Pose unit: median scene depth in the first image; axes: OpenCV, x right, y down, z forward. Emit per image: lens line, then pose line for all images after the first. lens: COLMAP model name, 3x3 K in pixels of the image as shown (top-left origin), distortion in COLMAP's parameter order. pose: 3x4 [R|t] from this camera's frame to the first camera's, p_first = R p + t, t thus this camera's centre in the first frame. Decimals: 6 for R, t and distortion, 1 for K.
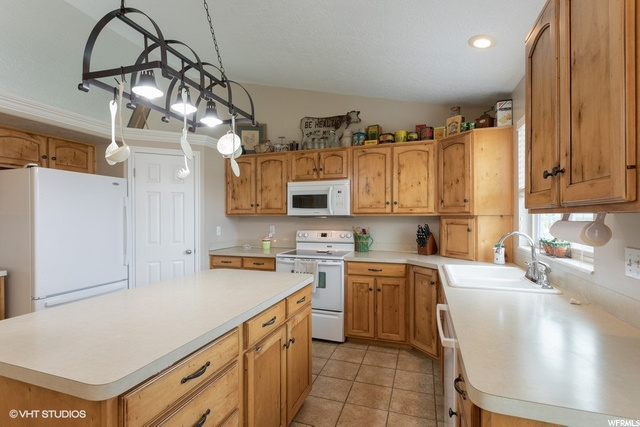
lens RADIAL K [[303.1, 0, 319.0], [0, 303.1, 217.7], [0, 0, 1]] dist [-0.002834, 0.004535]
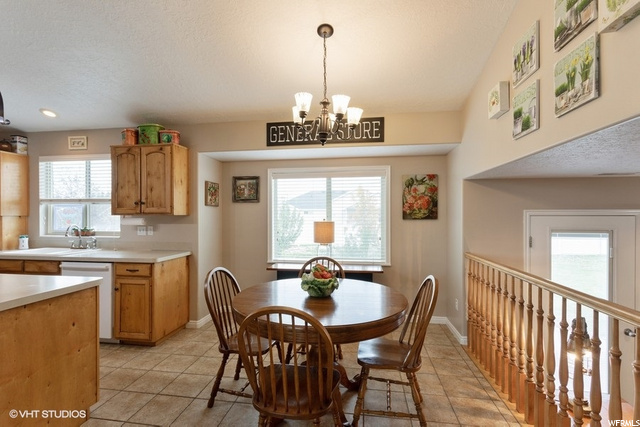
lens RADIAL K [[303.1, 0, 317.7], [0, 303.1, 214.6], [0, 0, 1]] dist [-0.002834, 0.004535]
pose [[-0.174239, 0.004626, 0.984692, -0.872216], [0.008343, 0.999960, -0.003222, 0.002129], [-0.984668, 0.007654, -0.174271, -0.111591]]
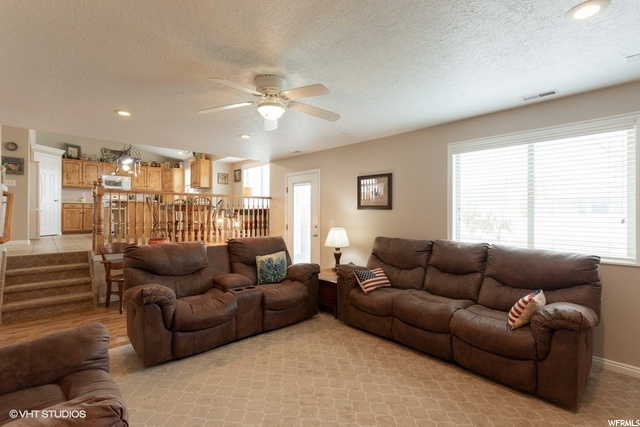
lens RADIAL K [[303.1, 0, 317.2], [0, 303.1, 211.2], [0, 0, 1]] dist [-0.002834, 0.004535]
pose [[0.479818, 0.008715, 0.877325, -1.601259], [0.002330, 0.999934, -0.011208, 0.239547], [-0.877365, 0.007422, 0.479766, -1.952264]]
